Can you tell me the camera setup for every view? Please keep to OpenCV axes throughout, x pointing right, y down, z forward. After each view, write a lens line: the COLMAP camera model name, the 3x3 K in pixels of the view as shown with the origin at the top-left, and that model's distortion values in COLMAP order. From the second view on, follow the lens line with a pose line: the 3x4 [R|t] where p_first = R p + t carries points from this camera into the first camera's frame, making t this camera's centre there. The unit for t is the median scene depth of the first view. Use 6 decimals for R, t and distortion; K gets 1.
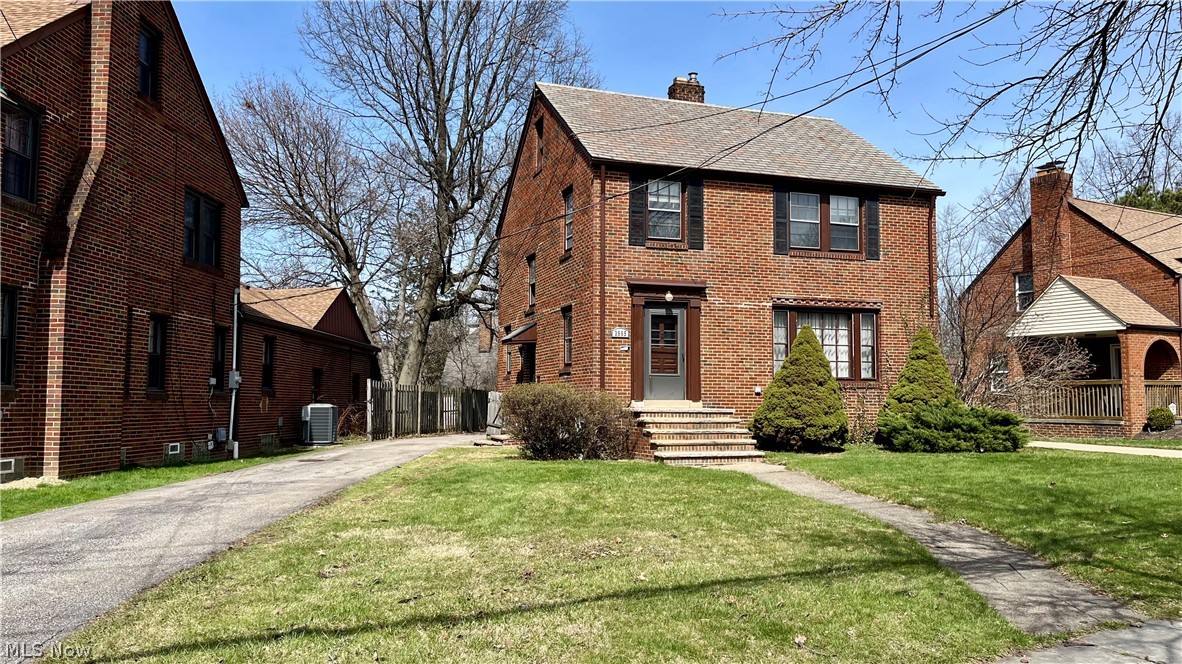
lens RADIAL K [[905.1, 0, 591.4], [0, 905.1, 332.3], [0, 0, 1]] dist [0.046010, -0.027639]
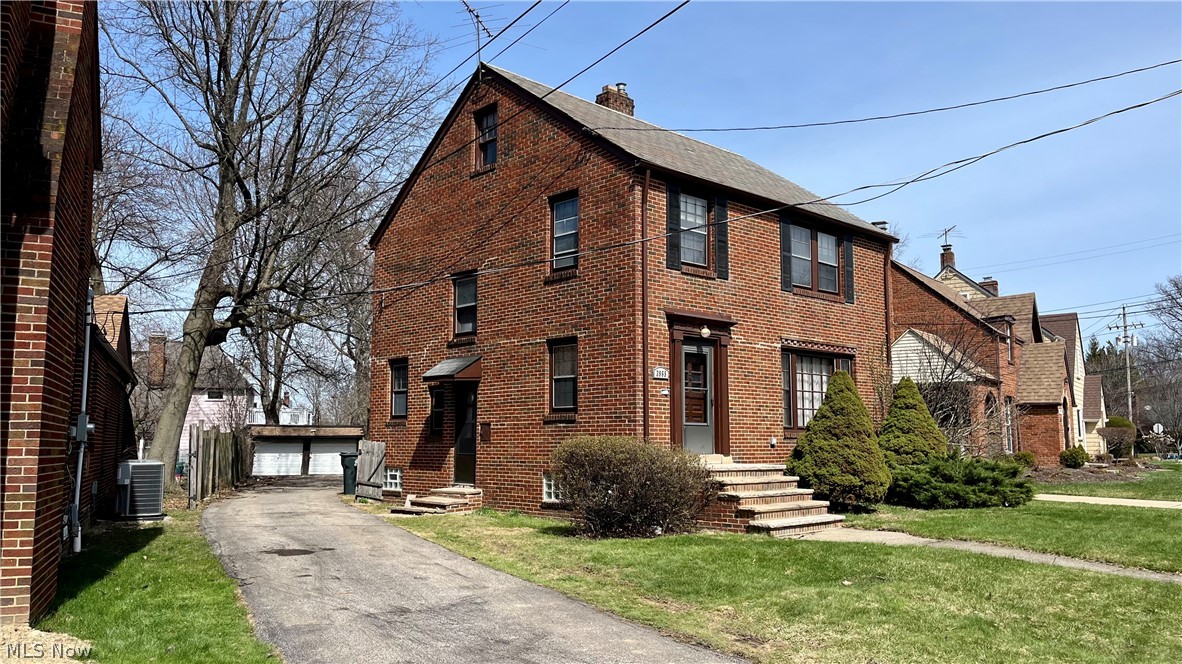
lens RADIAL K [[905.1, 0, 588.8], [0, 905.1, 330.9], [0, 0, 1]] dist [0.046010, -0.027639]
pose [[0.909694, 0.046562, 0.412660, -0.355811], [-0.029242, 0.998410, -0.048193, 0.003672], [-0.414248, 0.031774, 0.909609, 0.265216]]
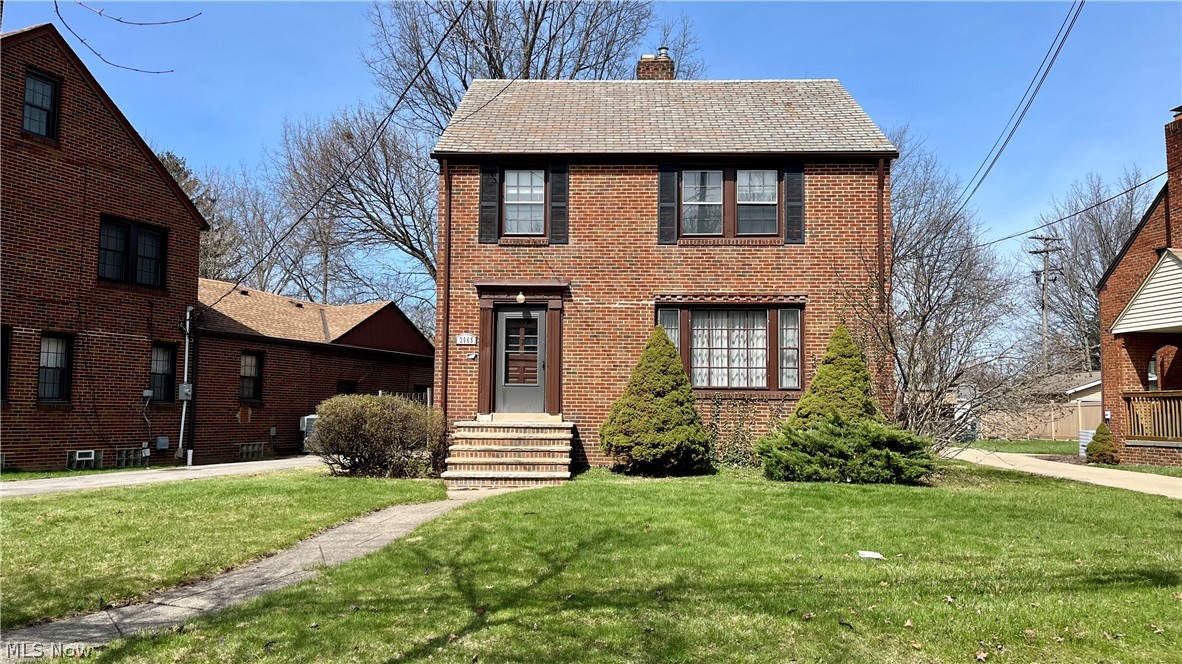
lens RADIAL K [[905.1, 0, 584.1], [0, 905.1, 331.9], [0, 0, 1]] dist [0.046010, -0.027639]
pose [[0.933016, -0.025898, -0.358903, 0.455577], [0.021271, 0.999632, -0.016836, 0.010585], [0.359207, 0.008074, 0.933223, 0.177551]]
